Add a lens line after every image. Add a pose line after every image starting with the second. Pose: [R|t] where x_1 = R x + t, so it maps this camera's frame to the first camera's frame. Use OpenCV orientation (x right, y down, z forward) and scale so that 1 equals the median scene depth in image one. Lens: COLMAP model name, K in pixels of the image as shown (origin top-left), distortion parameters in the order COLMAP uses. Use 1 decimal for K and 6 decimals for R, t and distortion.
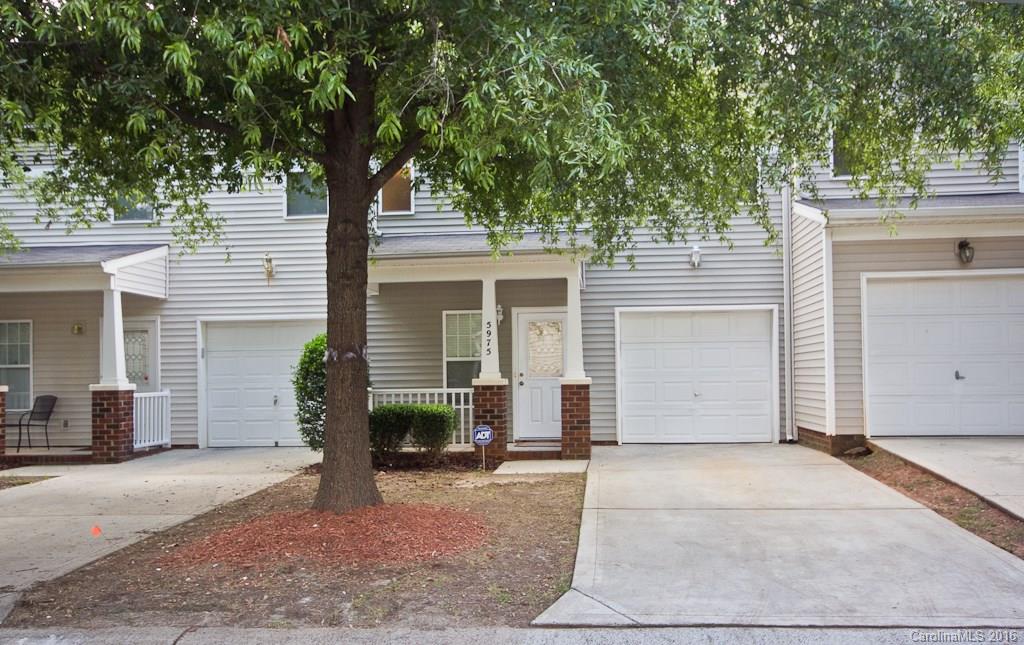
lens RADIAL K [[1019.0, 0, 512.0], [0, 1019.0, 322.5], [0, 0, 1]] dist [0.000978, -0.000074]
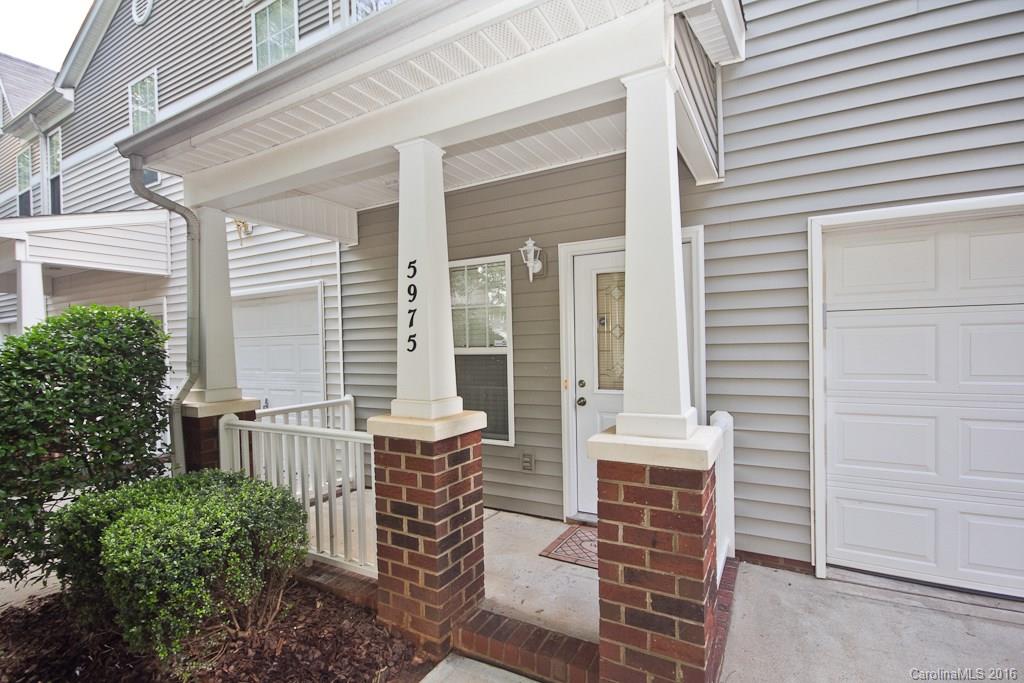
lens RADIAL K [[487.4, 0, 512.0], [0, 487.4, 341.5], [0, 0, 1]] dist [-0.011637, 0.000341]
pose [[0.909350, -0.006776, -0.415976, 0.078633], [0.032061, 0.998035, 0.053830, 0.018992], [0.414794, -0.062287, 0.907781, 0.818005]]
